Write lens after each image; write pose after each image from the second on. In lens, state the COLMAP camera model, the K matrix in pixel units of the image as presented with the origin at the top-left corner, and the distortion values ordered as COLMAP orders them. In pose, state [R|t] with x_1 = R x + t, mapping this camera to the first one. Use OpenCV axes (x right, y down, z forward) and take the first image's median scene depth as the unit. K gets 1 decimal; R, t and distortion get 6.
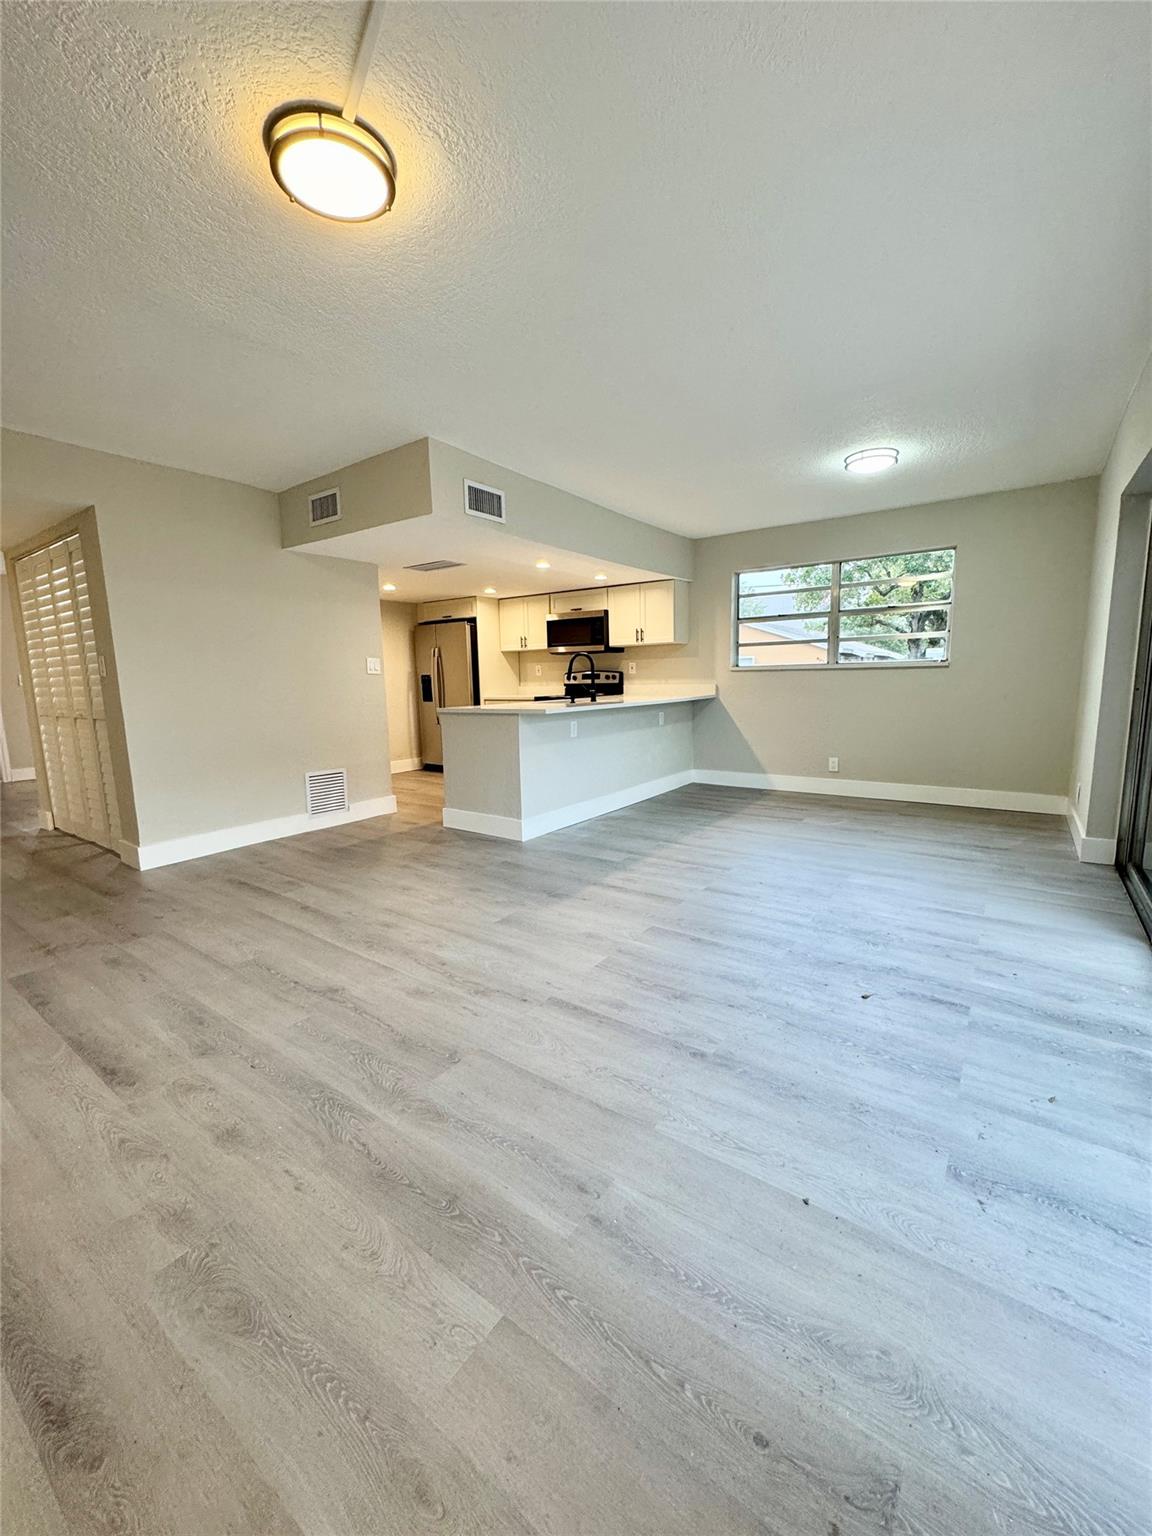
lens RADIAL K [[613.9, 0, 579.0], [0, 613.9, 771.1], [0, 0, 1]] dist [-0.003428, 0.000218]
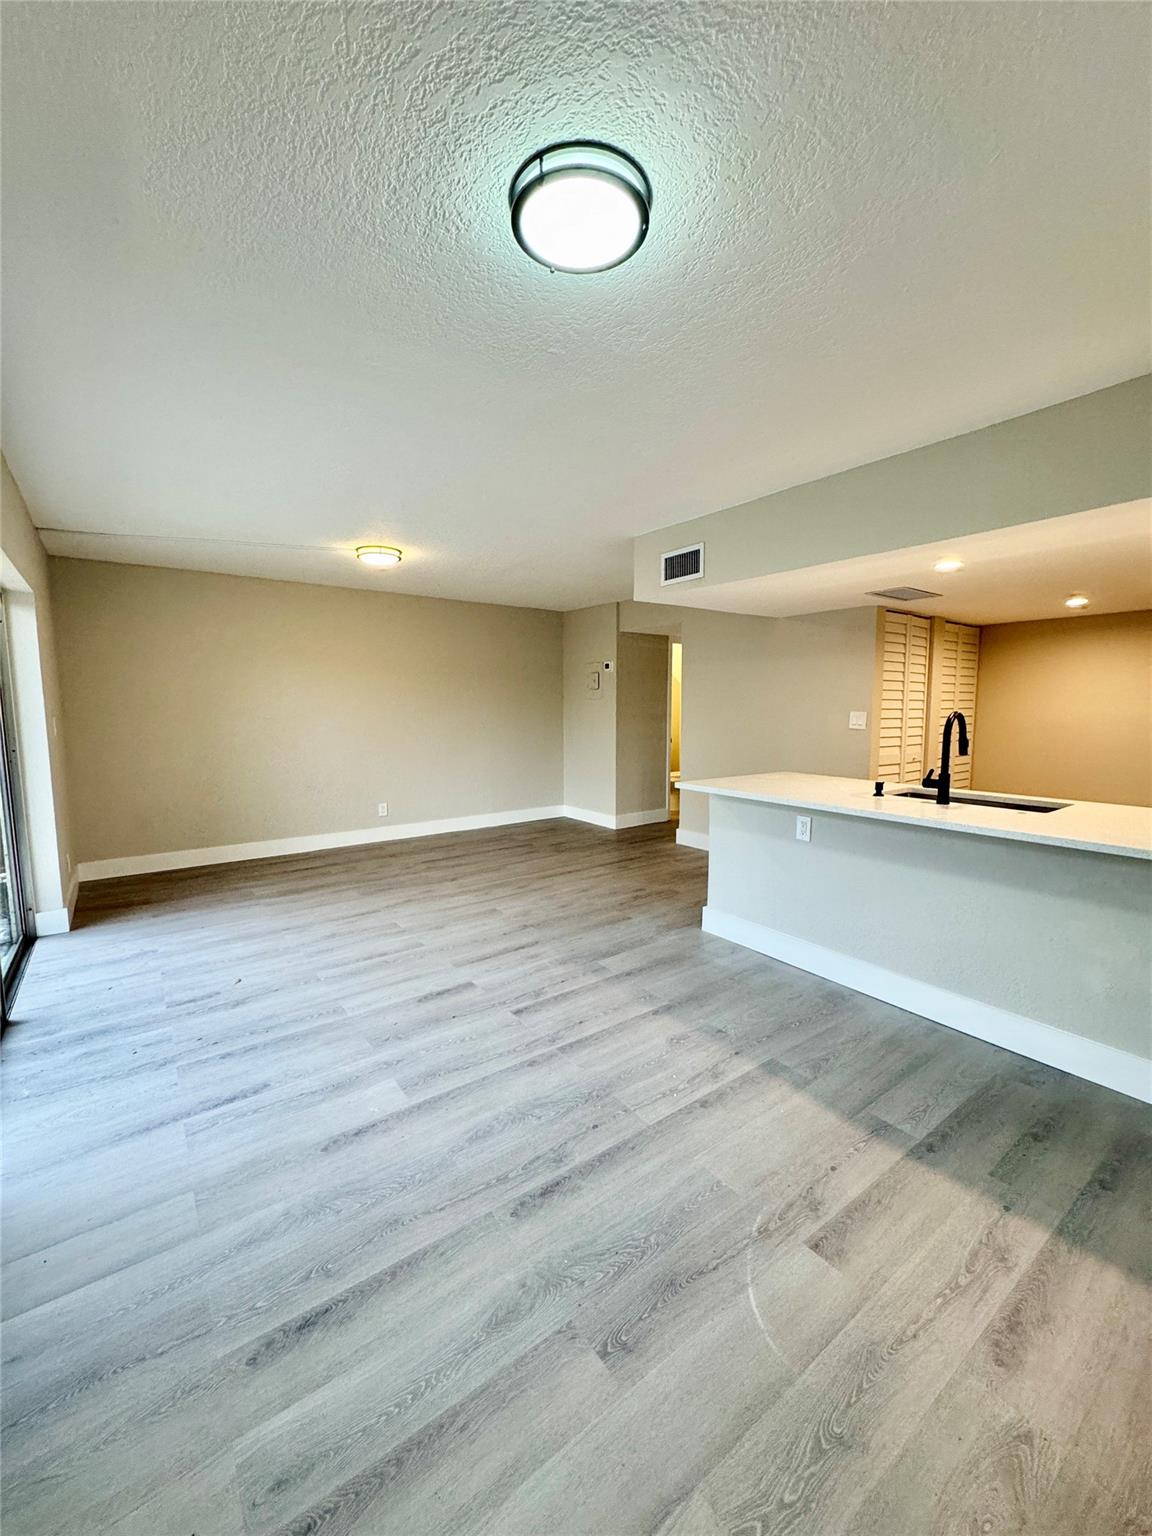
lens RADIAL K [[613.9, 0, 578.5], [0, 613.9, 776.4], [0, 0, 1]] dist [-0.003428, 0.000218]
pose [[-0.311184, 0.130473, -0.941351, 0.844180], [-0.137716, 0.973885, 0.180508, -0.258342], [0.940318, 0.185810, -0.285090, 1.160656]]
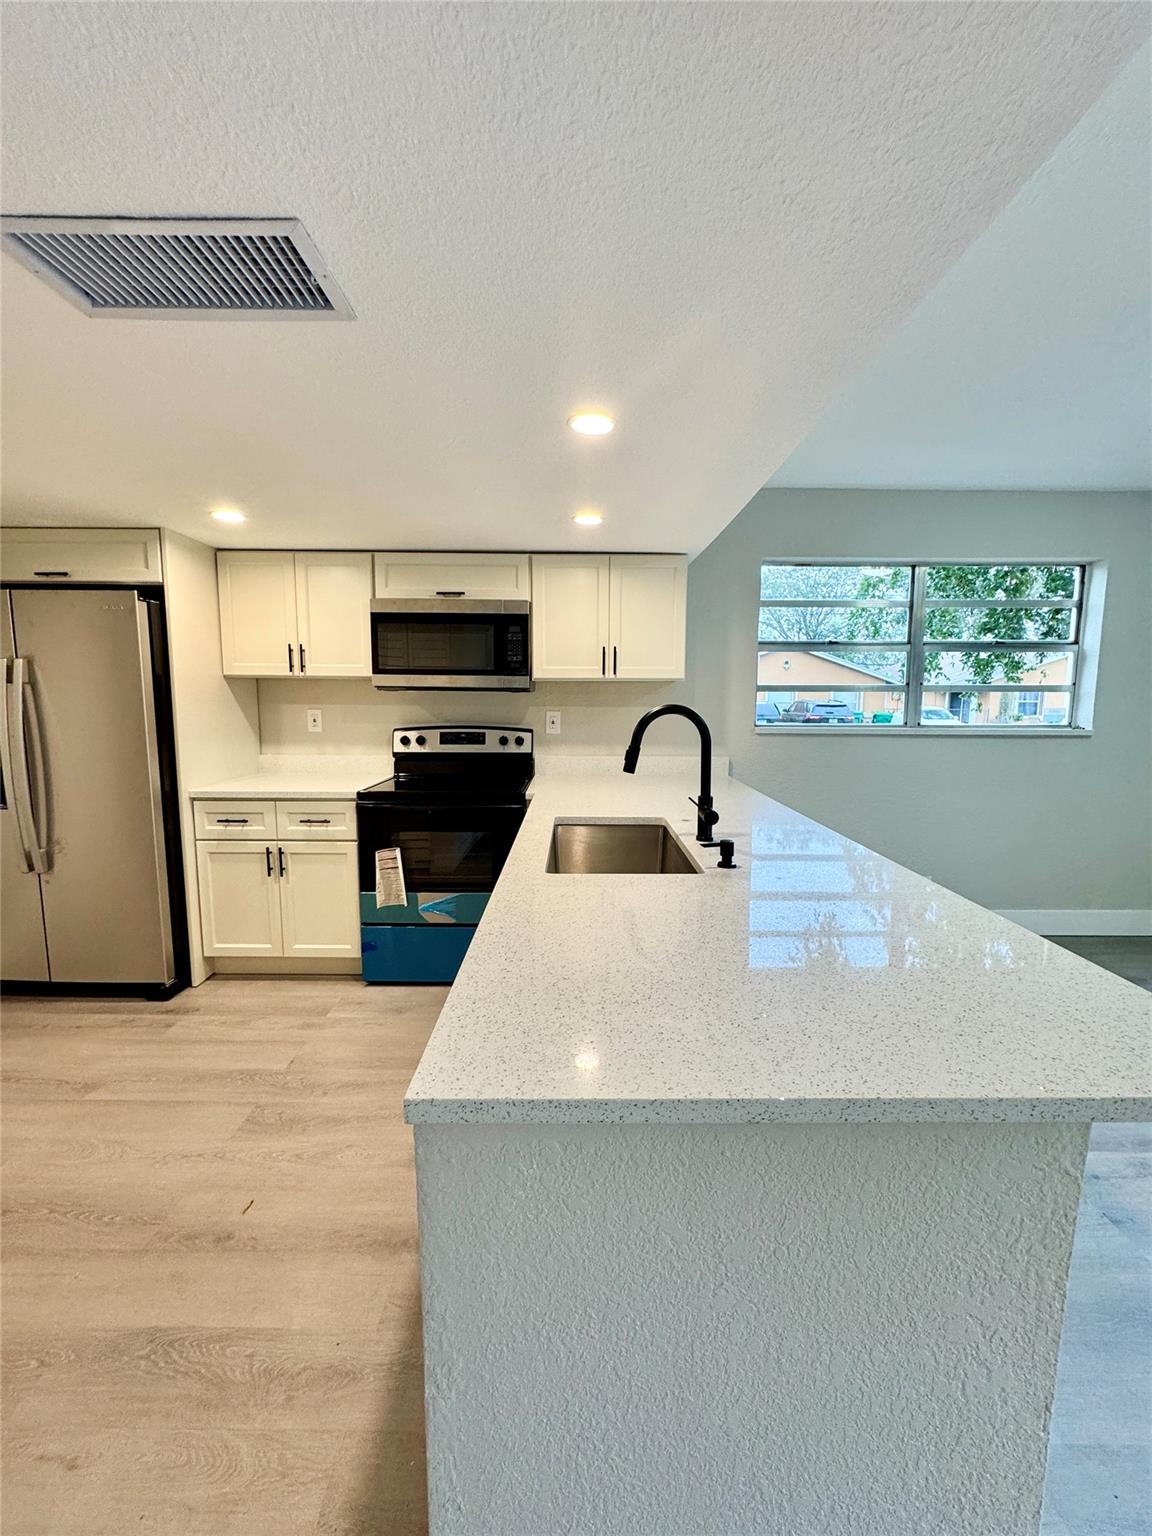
lens RADIAL K [[613.9, 0, 579.6], [0, 613.9, 767.3], [0, 0, 1]] dist [-0.003428, 0.000218]
pose [[0.816797, -0.040114, 0.575529, -0.330597], [0.065188, 0.997608, -0.022983, -0.206941], [-0.573230, 0.056290, 0.817459, 1.009218]]
